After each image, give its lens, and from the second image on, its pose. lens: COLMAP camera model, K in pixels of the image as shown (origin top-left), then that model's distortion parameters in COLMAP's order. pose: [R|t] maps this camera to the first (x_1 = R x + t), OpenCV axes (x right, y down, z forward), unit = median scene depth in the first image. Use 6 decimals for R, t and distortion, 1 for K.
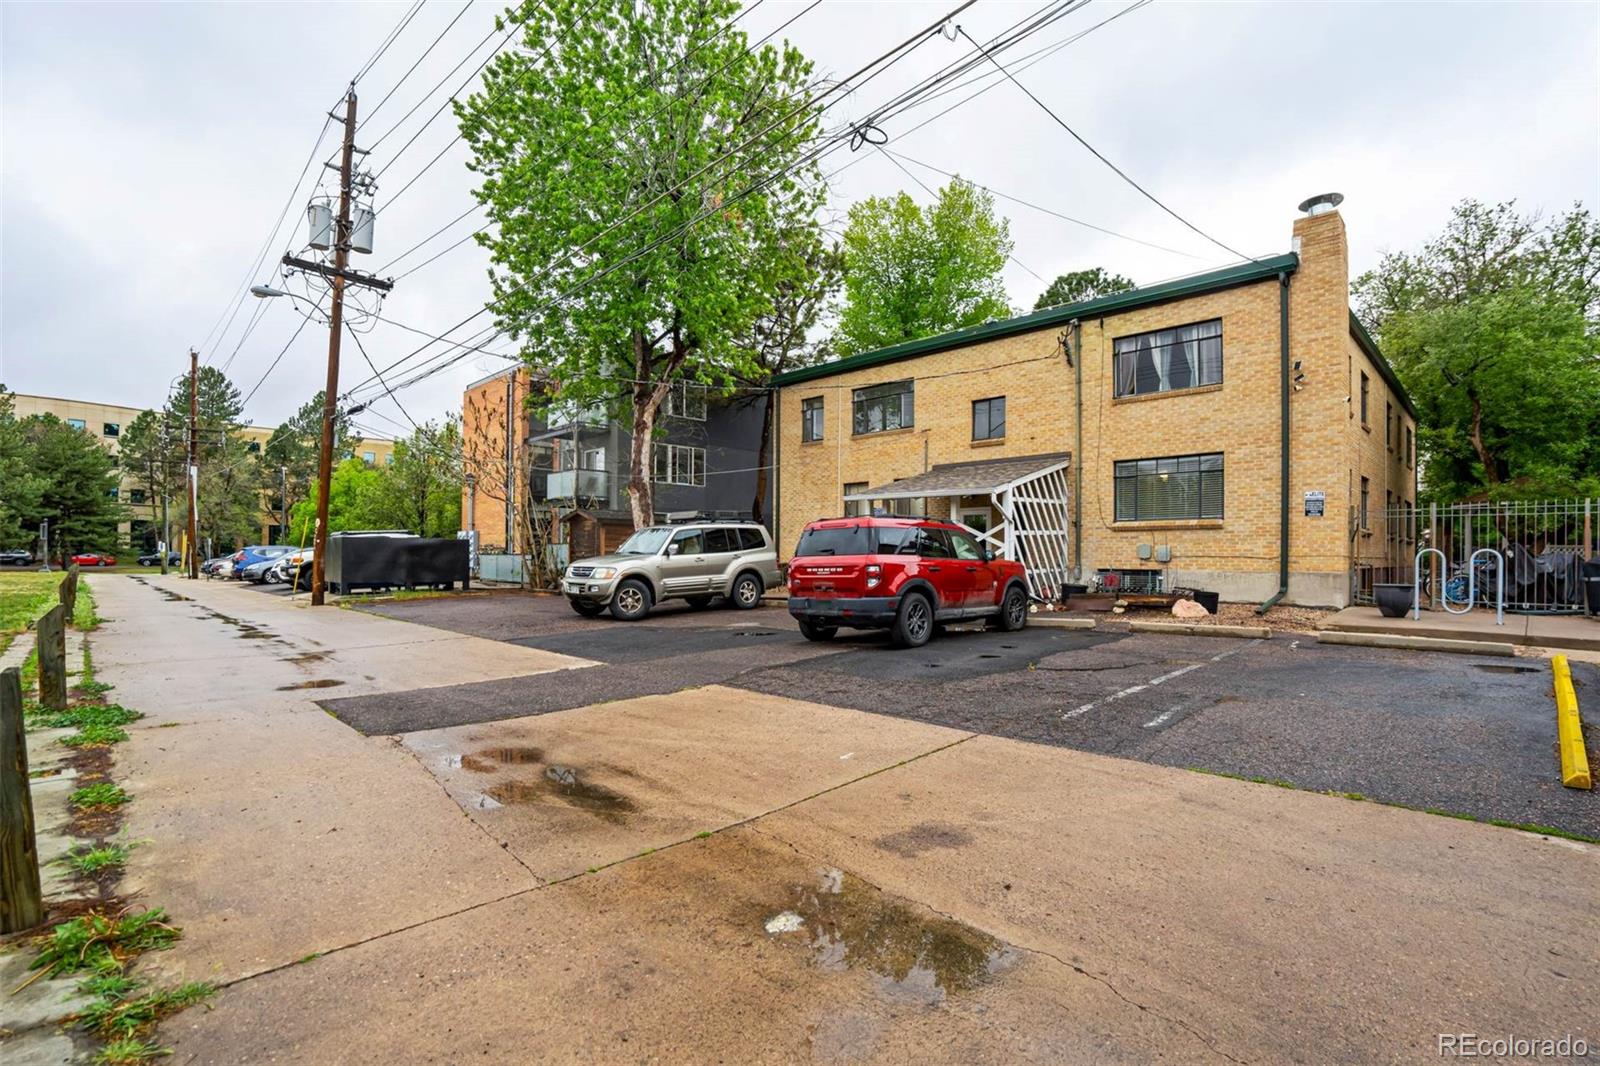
lens RADIAL K [[751.1, 0, 800.9], [0, 751.1, 558.2], [0, 0, 1]] dist [-0.062547, 0.025678]
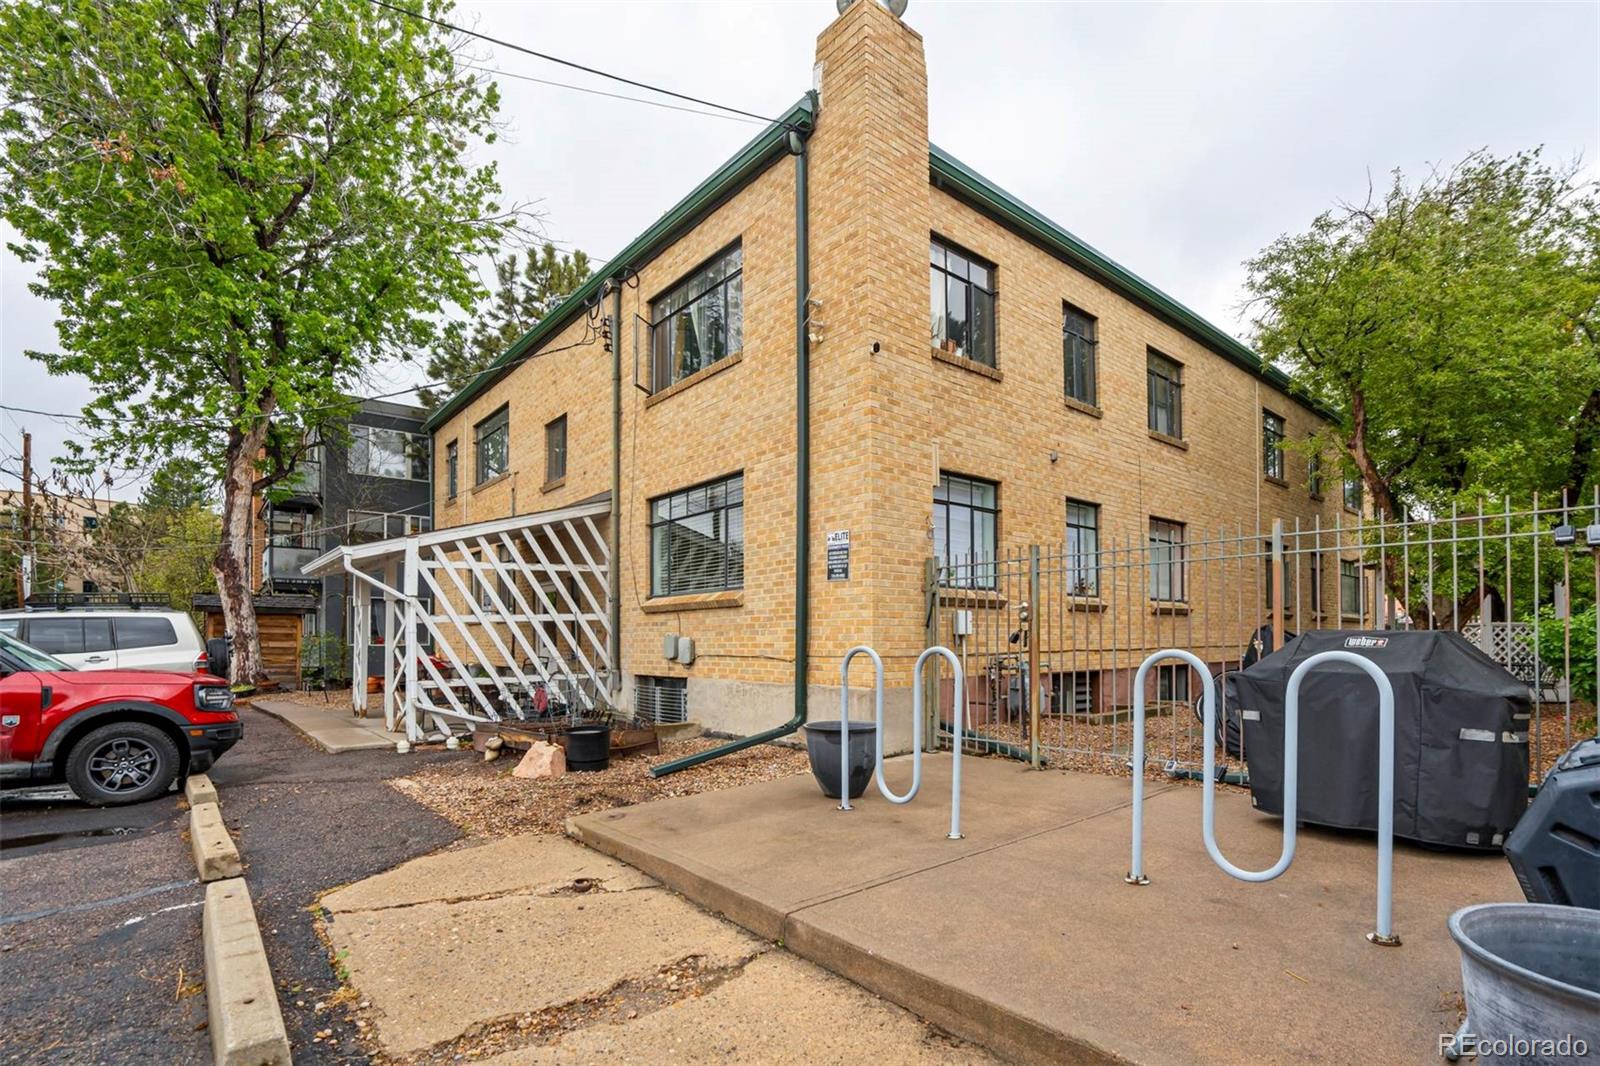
lens RADIAL K [[779.7, 0, 804.4], [0, 779.7, 630.9], [0, 0, 1]] dist [-0.033263, 0.002096]
pose [[0.995509, -0.011069, -0.094022, 0.590548], [0.009253, 0.999763, -0.019726, -0.008254], [0.094218, 0.018768, 0.995375, 0.364023]]
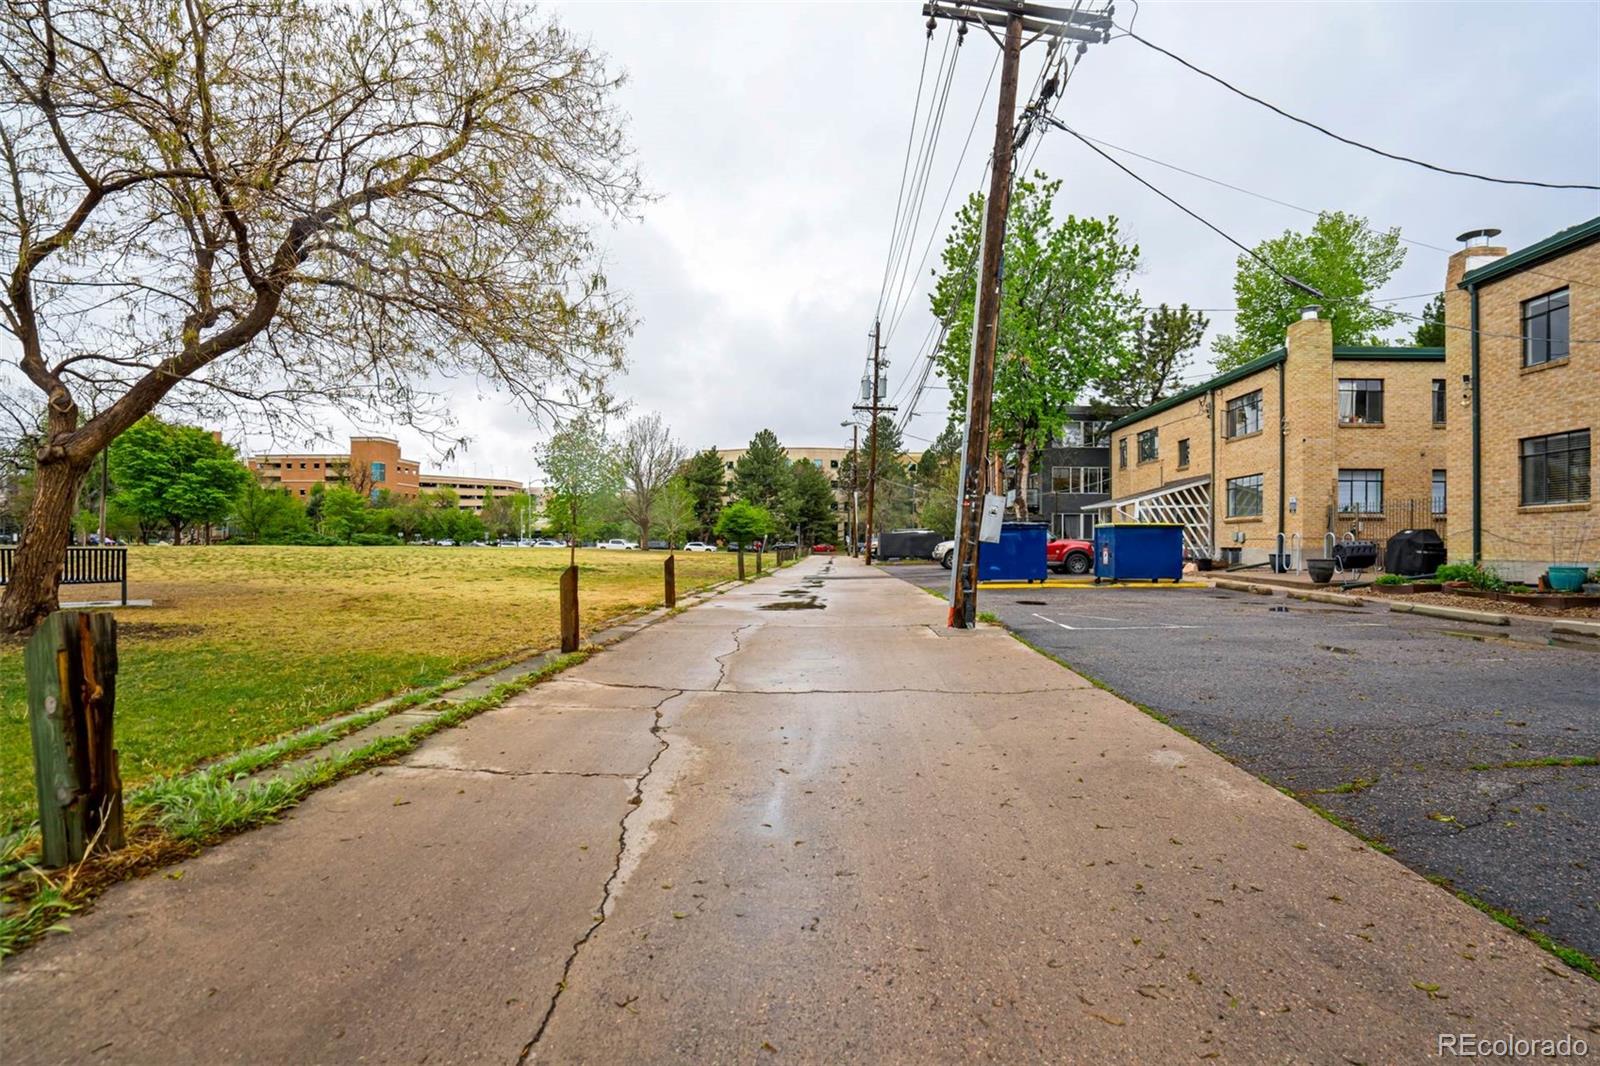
lens RADIAL K [[746.4, 0, 810.7], [0, 746.4, 544.5], [0, 0, 1]] dist [-0.043521, 0.020469]
pose [[0.686609, -0.002474, -0.727023, 0.927230], [-0.002309, 0.999982, -0.005583, 0.018533], [0.727023, 0.005512, 0.686590, -0.703563]]
